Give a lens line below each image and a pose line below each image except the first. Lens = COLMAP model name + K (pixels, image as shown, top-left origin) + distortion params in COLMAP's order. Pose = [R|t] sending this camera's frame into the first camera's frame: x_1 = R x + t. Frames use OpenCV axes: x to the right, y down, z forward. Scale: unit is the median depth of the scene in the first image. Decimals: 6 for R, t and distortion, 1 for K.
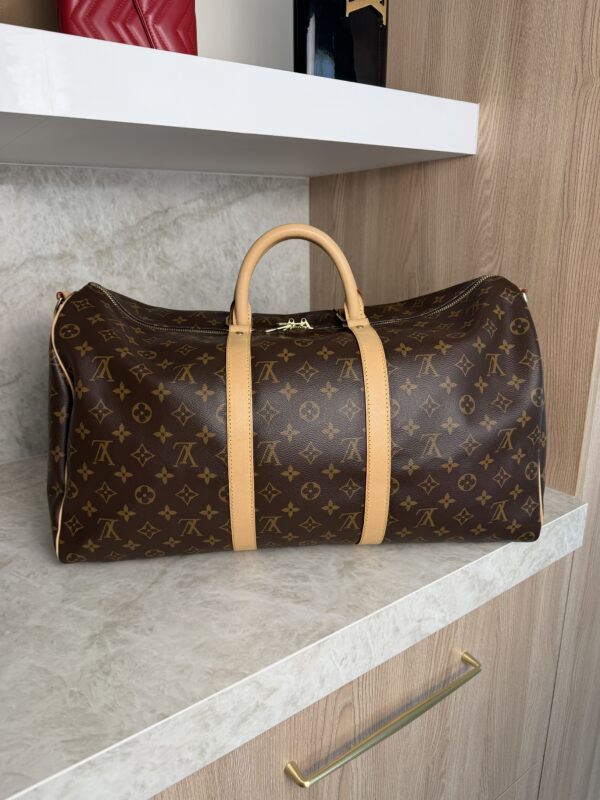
lens RADIAL K [[572.6, 0, 305.7], [0, 572.6, 402.4], [0, 0, 1]] dist [0.065235, -0.094910]
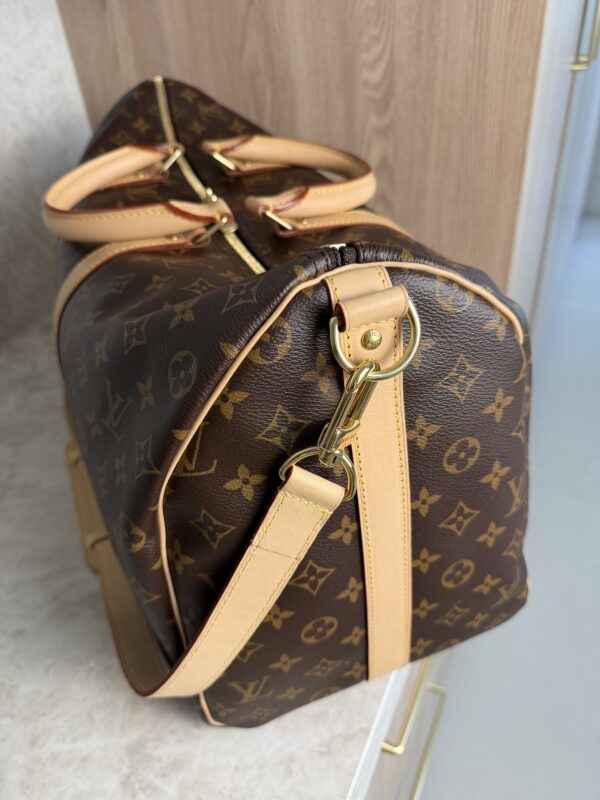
lens RADIAL K [[590.4, 0, 300.1], [0, 590.4, 396.1], [0, 0, 1]] dist [-0.037209, 0.015761]
pose [[0.878210, -0.336353, 0.340019, -0.177609], [0.202677, 0.905663, 0.372419, -0.138887], [-0.433207, -0.258148, 0.863534, 0.295111]]
